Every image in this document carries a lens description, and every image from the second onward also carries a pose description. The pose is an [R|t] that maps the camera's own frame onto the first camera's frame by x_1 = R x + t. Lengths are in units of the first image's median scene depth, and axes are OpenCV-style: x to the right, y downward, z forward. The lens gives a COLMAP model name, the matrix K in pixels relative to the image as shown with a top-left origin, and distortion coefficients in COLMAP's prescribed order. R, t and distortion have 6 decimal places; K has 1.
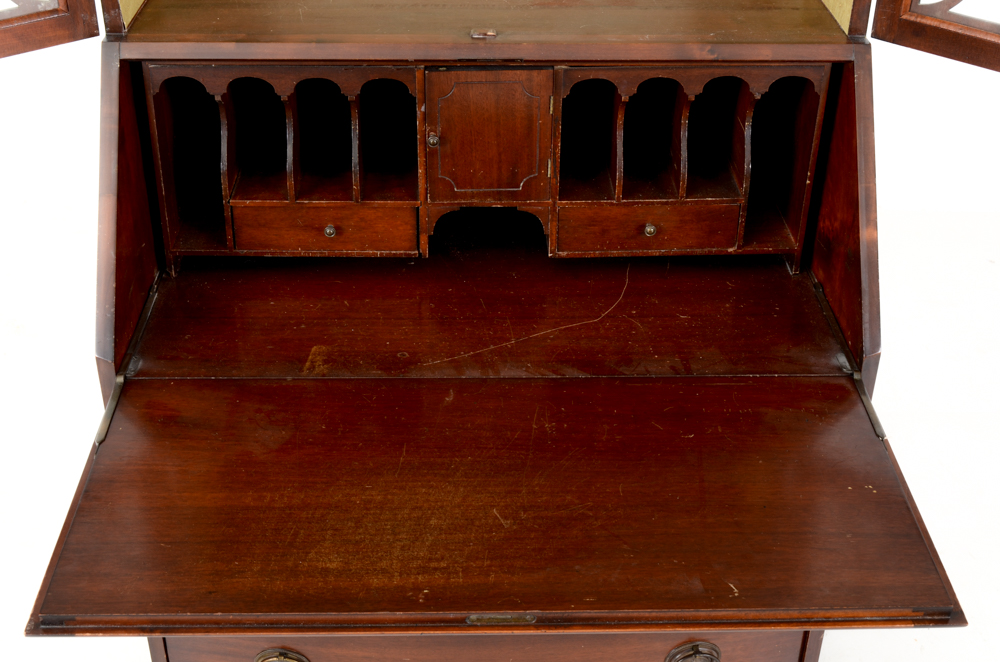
lens RADIAL K [[1313.4, 0, 500.0], [0, 1313.4, 331.0], [0, 0, 1]] dist [-0.038712, -0.002415]
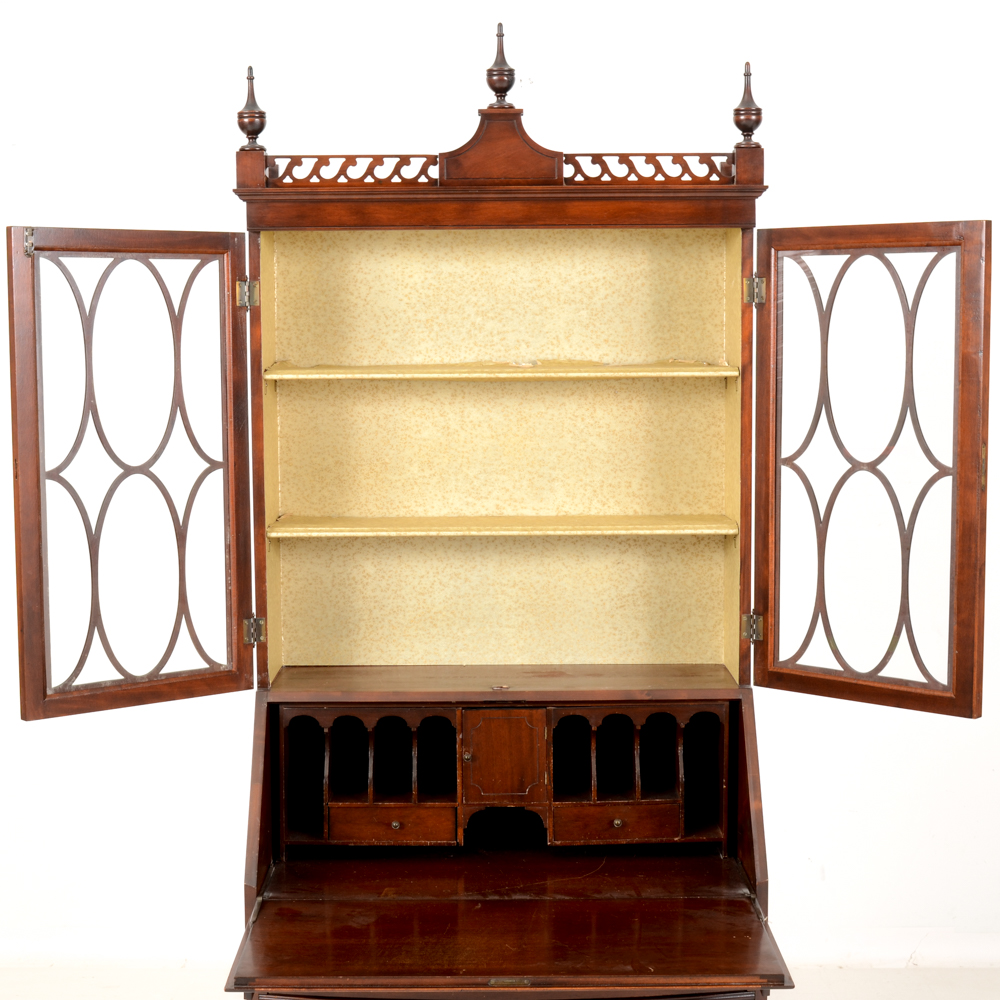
lens RADIAL K [[1984.2, 0, 500.0], [0, 1984.2, 500.0], [0, 0, 1]] dist [-0.016710, -0.097816]
pose [[0.999614, -0.016028, -0.022707, 0.041619], [0.004127, 0.893522, -0.449000, 0.597323], [0.027486, 0.448733, 0.893243, -1.132279]]
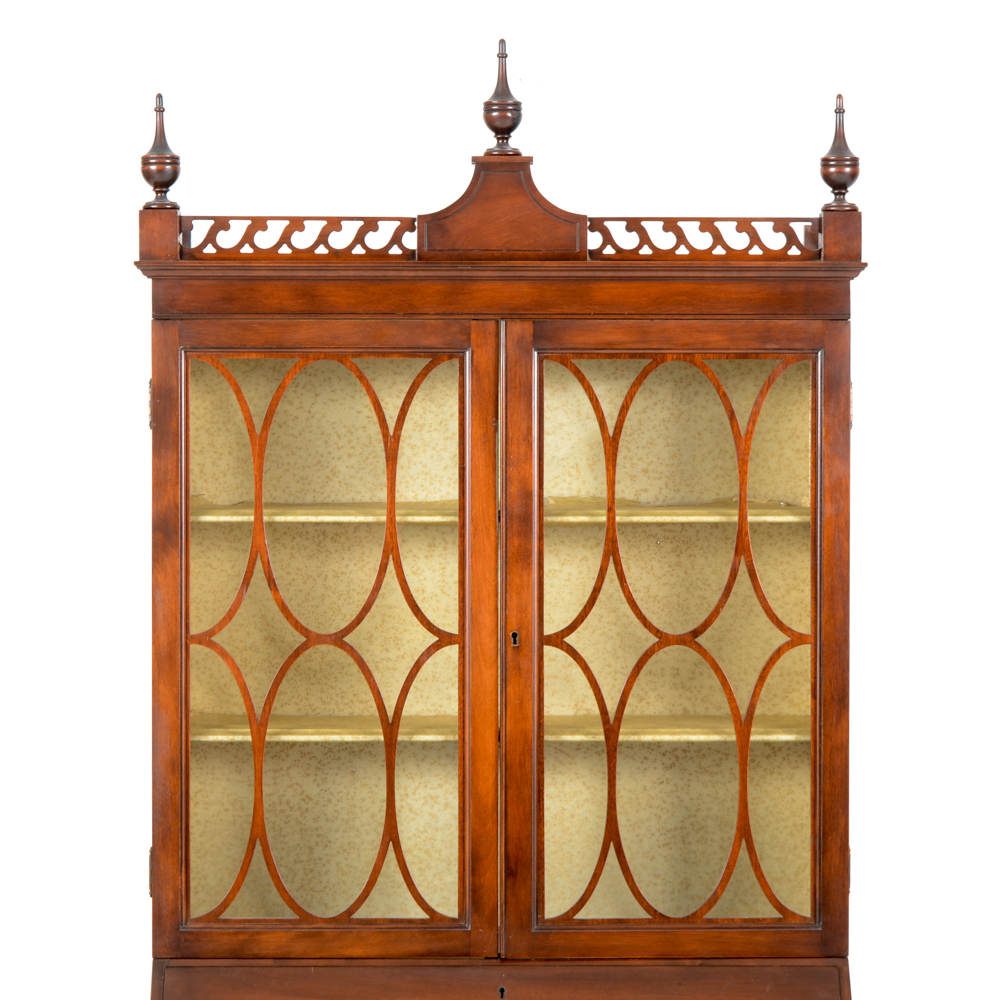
lens RADIAL K [[3294.2, 0, 500.0], [0, 3294.2, 500.0], [0, 0, 1]] dist [0.077517, -0.368872]
pose [[0.999868, -0.010449, -0.012409, 0.030357], [0.002745, 0.862883, -0.505396, 0.776586], [0.015988, 0.505295, 0.862799, -1.458459]]
